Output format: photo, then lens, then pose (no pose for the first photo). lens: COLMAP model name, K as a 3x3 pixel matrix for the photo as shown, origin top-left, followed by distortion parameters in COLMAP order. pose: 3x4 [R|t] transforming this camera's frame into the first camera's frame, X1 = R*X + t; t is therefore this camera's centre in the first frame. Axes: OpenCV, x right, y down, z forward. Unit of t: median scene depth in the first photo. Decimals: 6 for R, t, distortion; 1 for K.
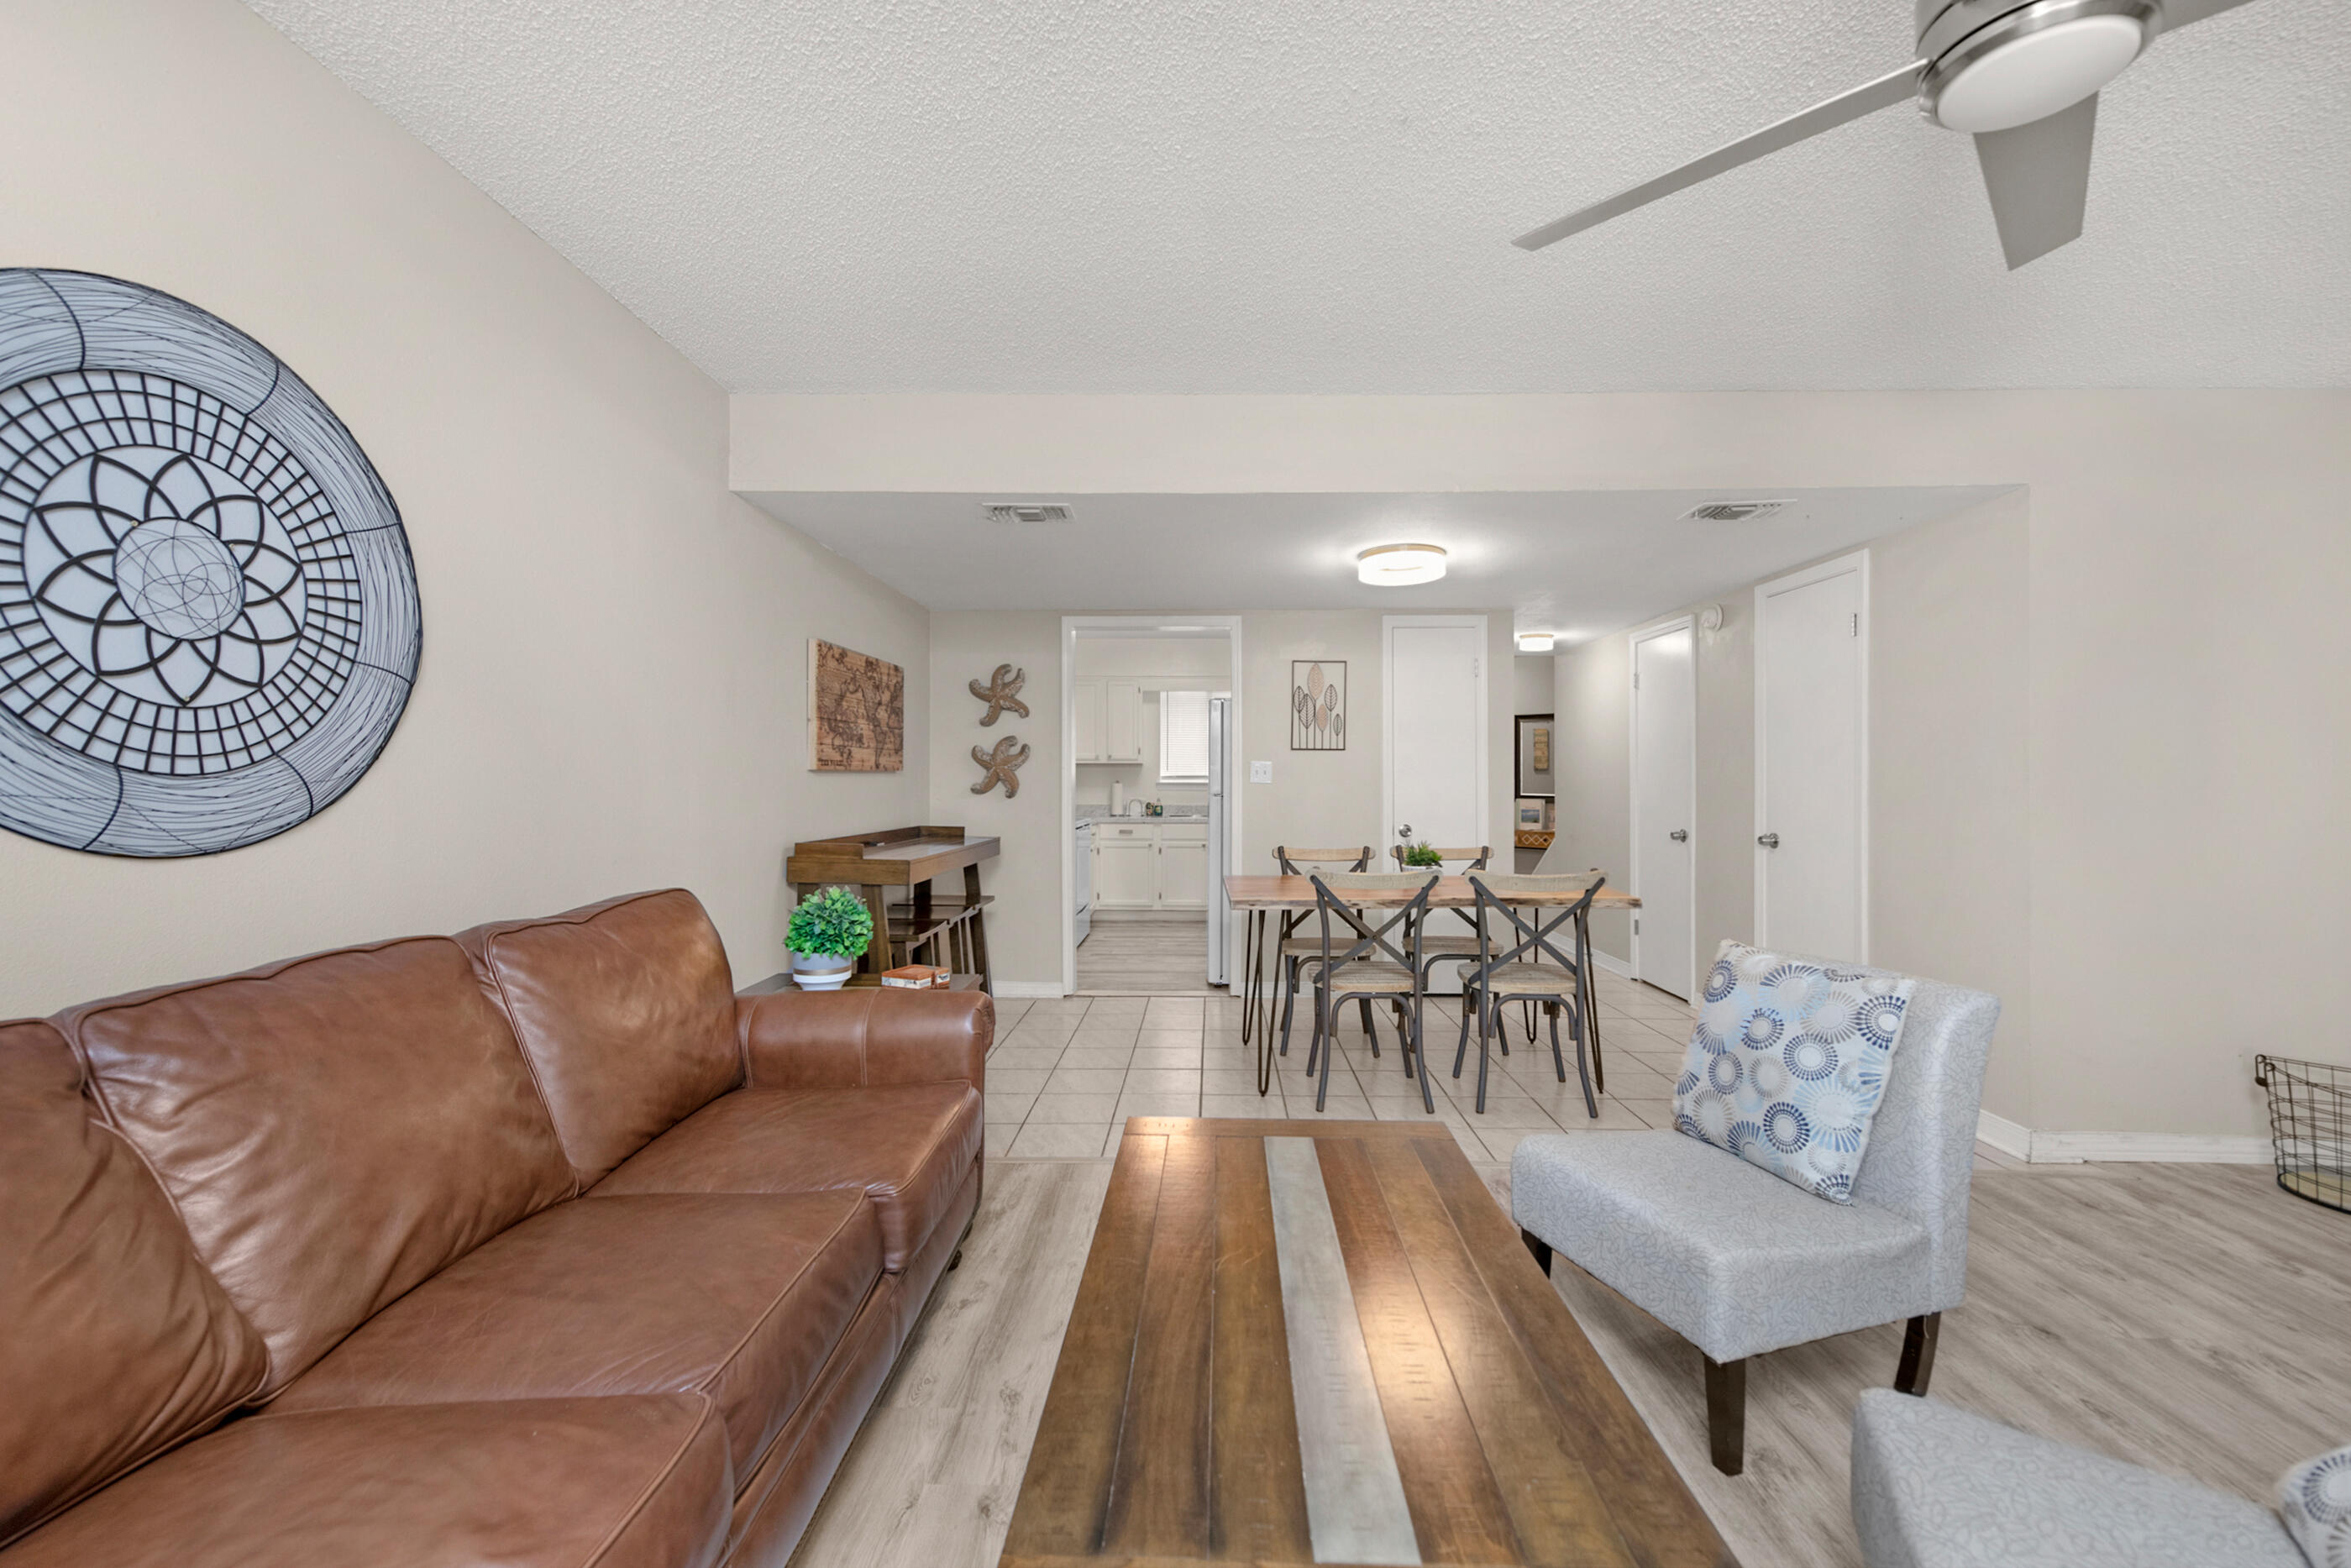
lens RADIAL K [[945.3, 0, 1194.5], [0, 945.3, 783.4], [0, 0, 1]] dist [0.001694, -0.001988]
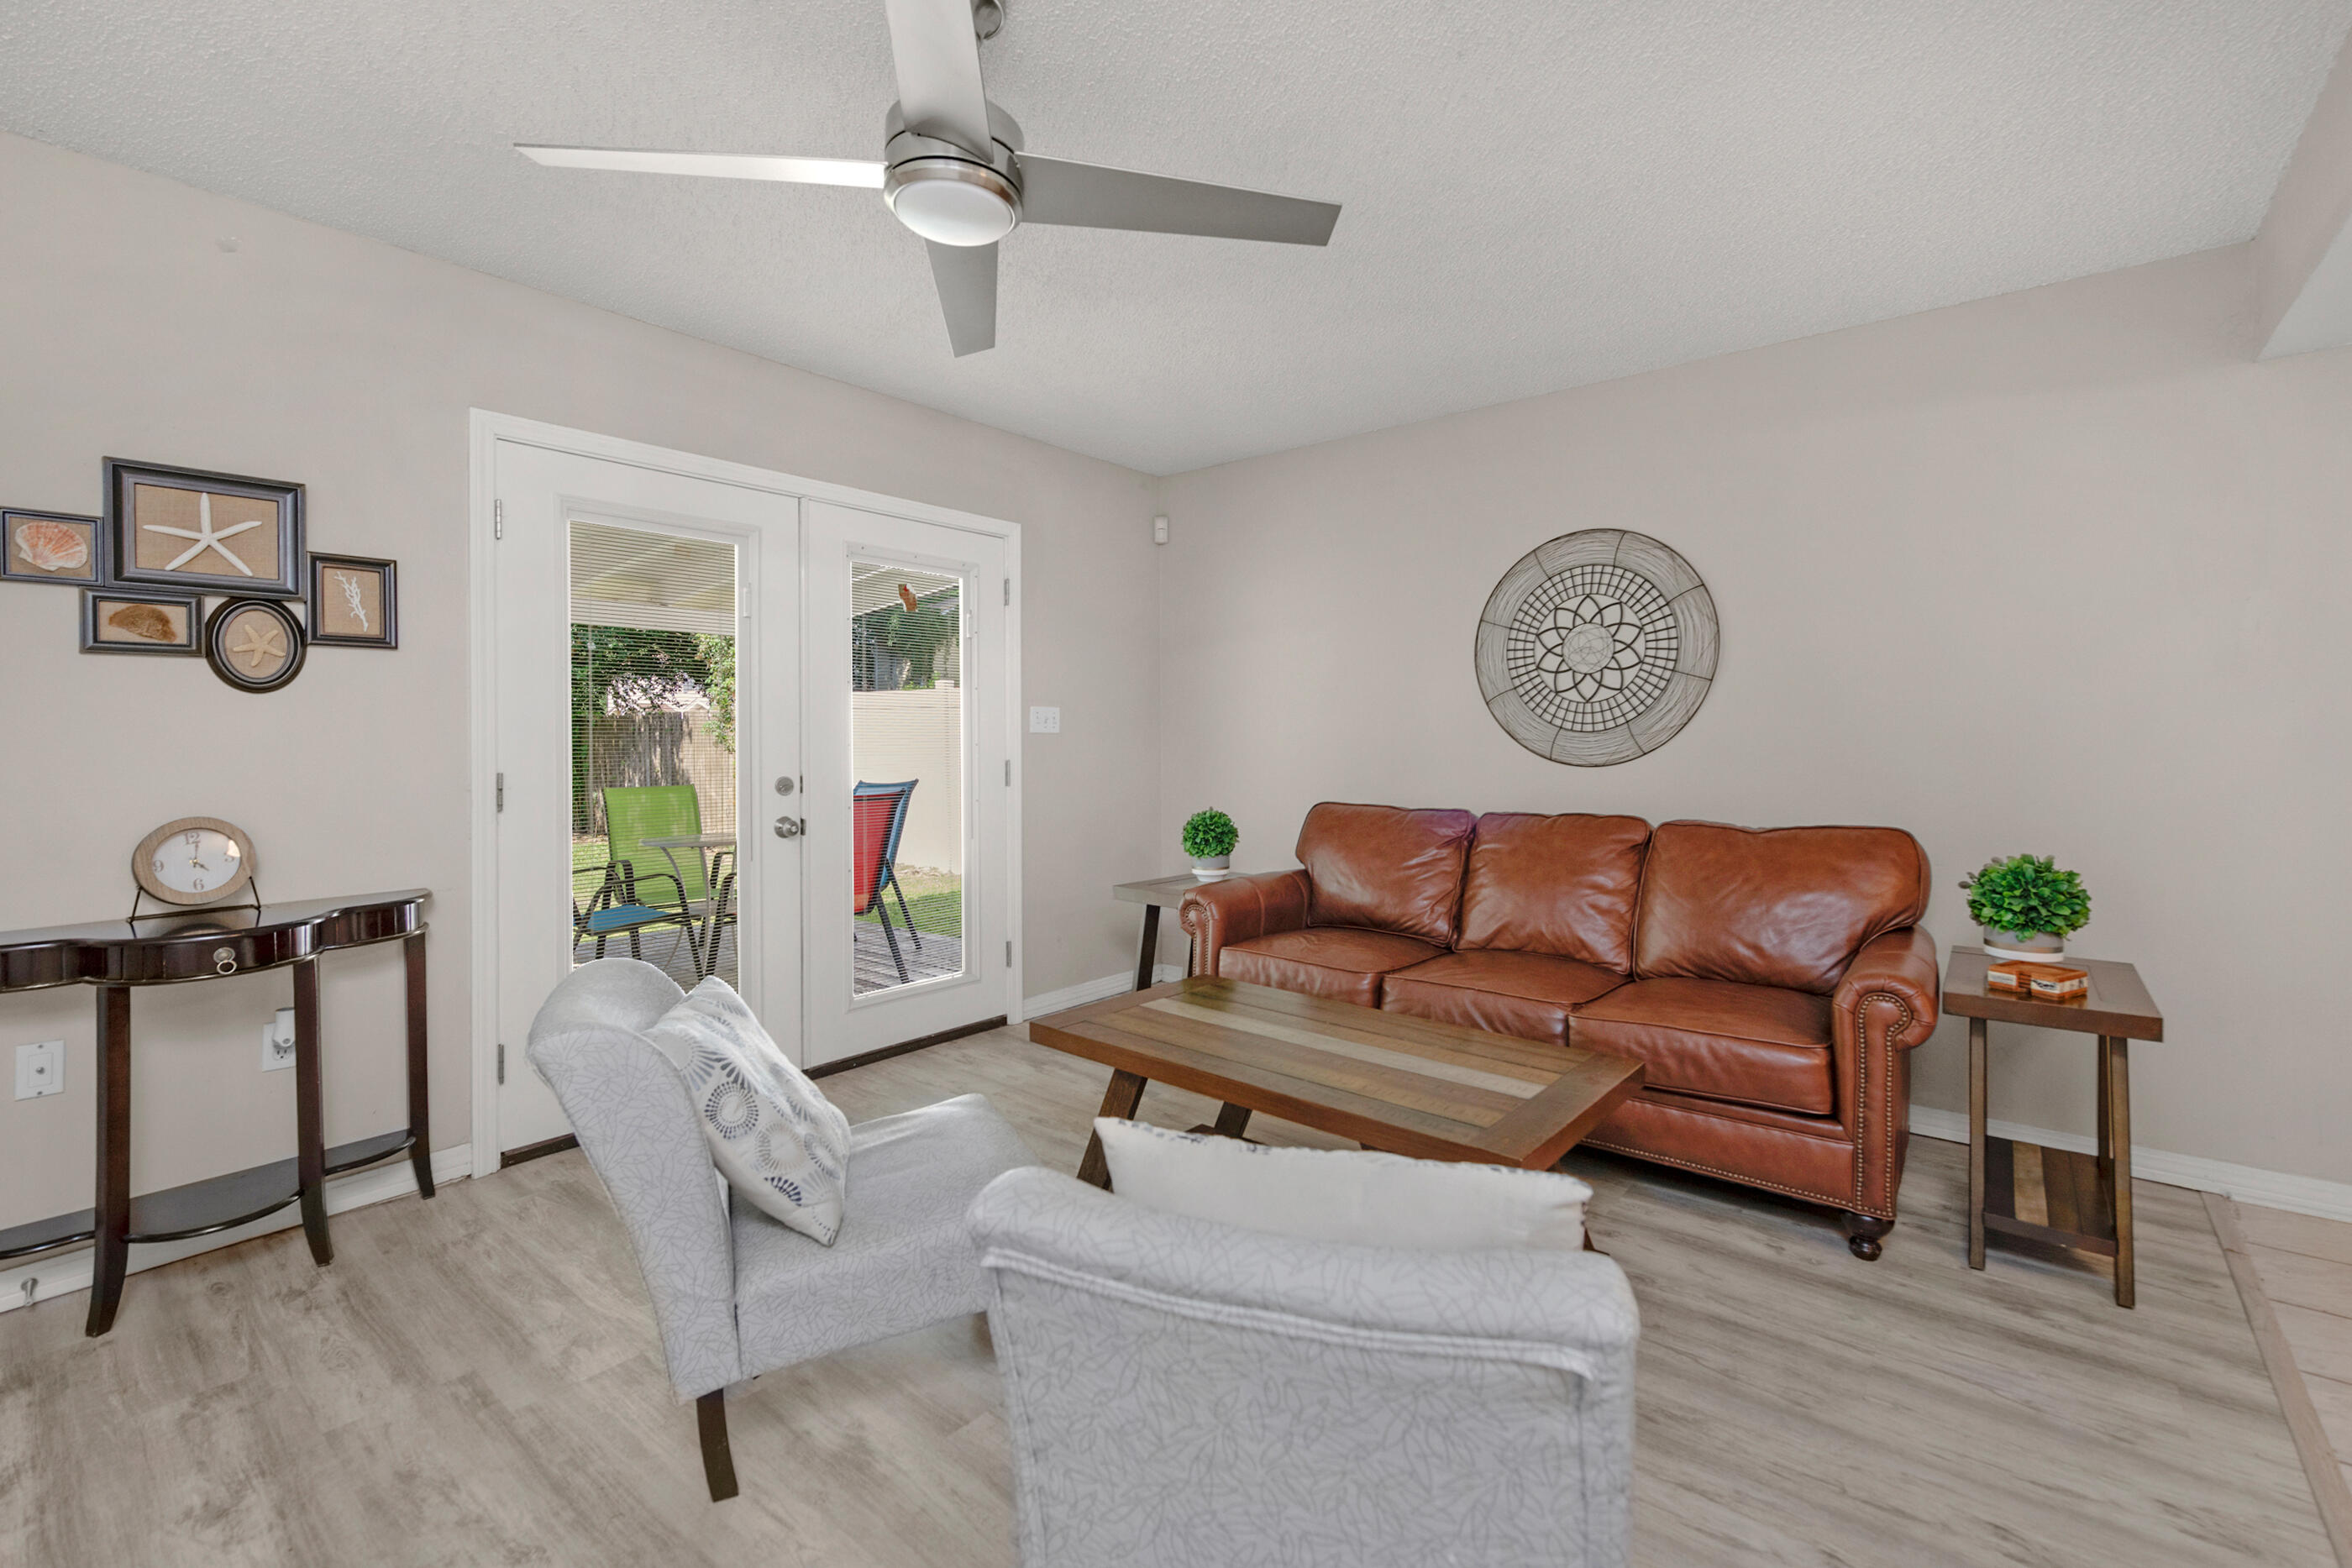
lens RADIAL K [[994.6, 0, 1197.4], [0, 994.6, 747.9], [0, 0, 1]] dist [0.005595, -0.002548]
pose [[-0.617057, 0.008329, -0.786874, 0.698116], [0.000555, 0.999948, 0.010149, 0.003093], [0.786918, 0.005826, -0.617030, 0.830849]]
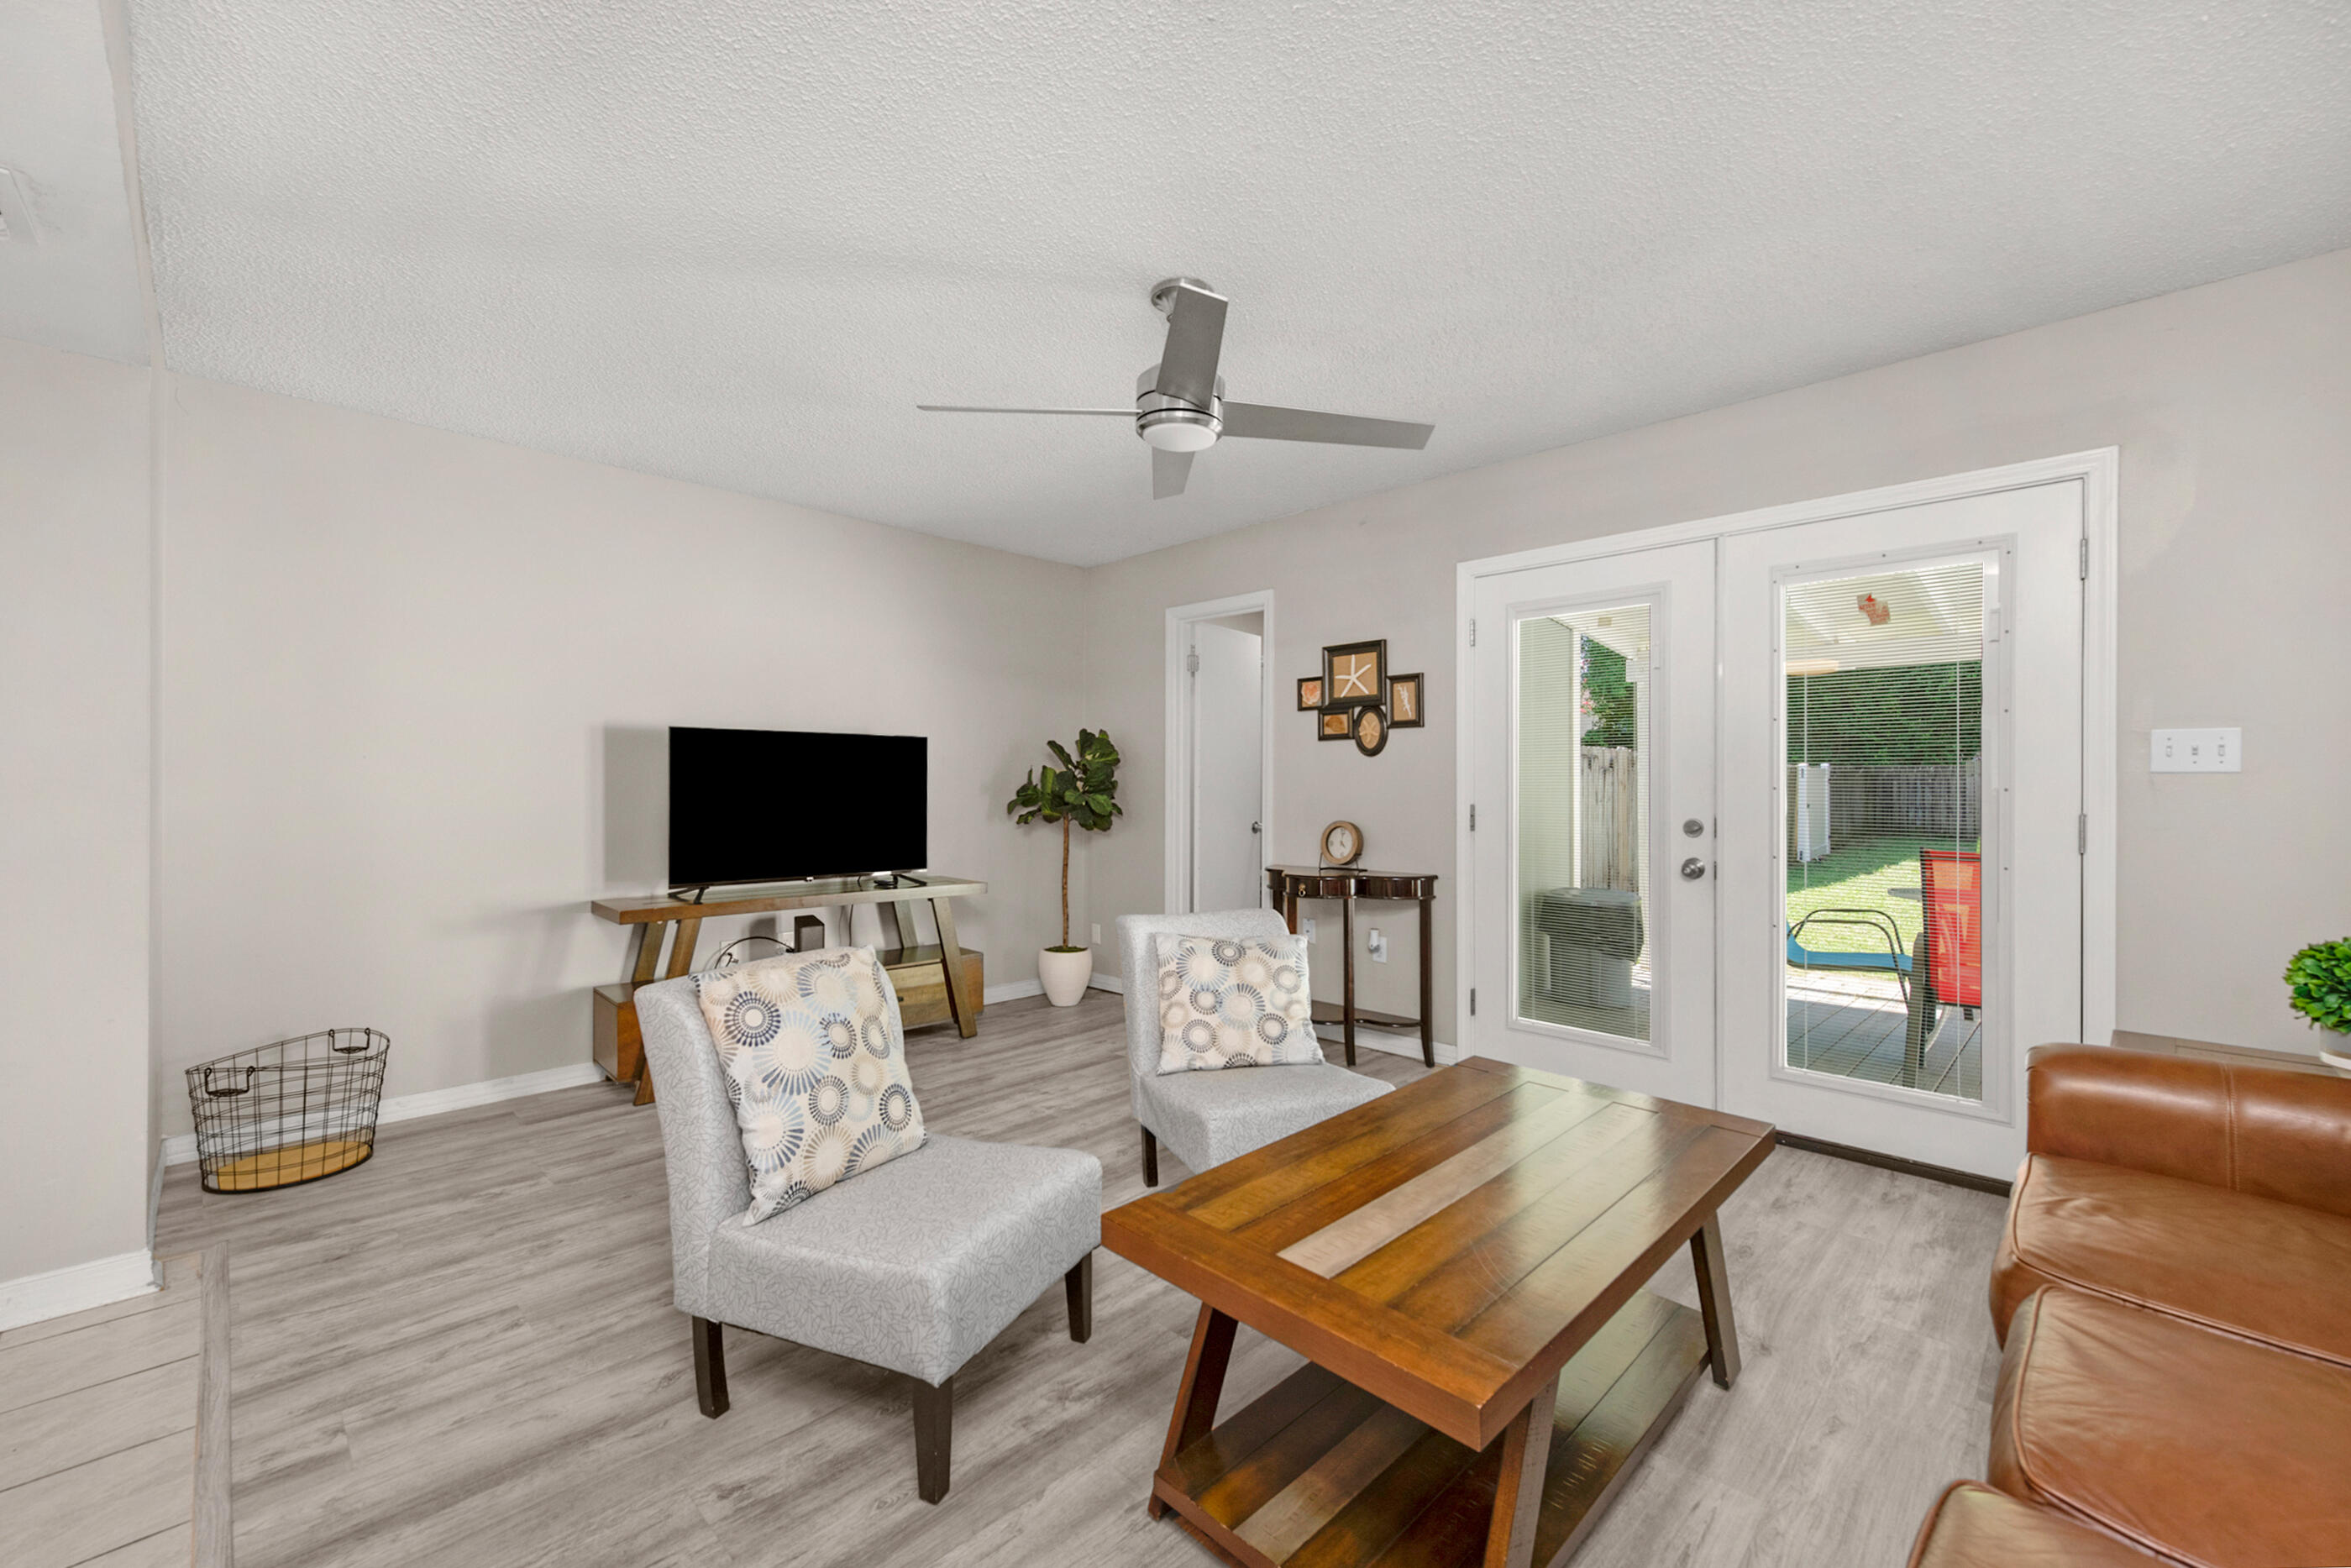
lens RADIAL K [[945.3, 0, 1163.1], [0, 945.3, 795.2], [0, 0, 1]] dist [0.001694, -0.001988]
pose [[-0.714204, -0.010818, 0.699854, -0.199615], [0.001372, 0.999857, 0.016855, 0.000726], [-0.699937, 0.012998, -0.714087, 0.968959]]
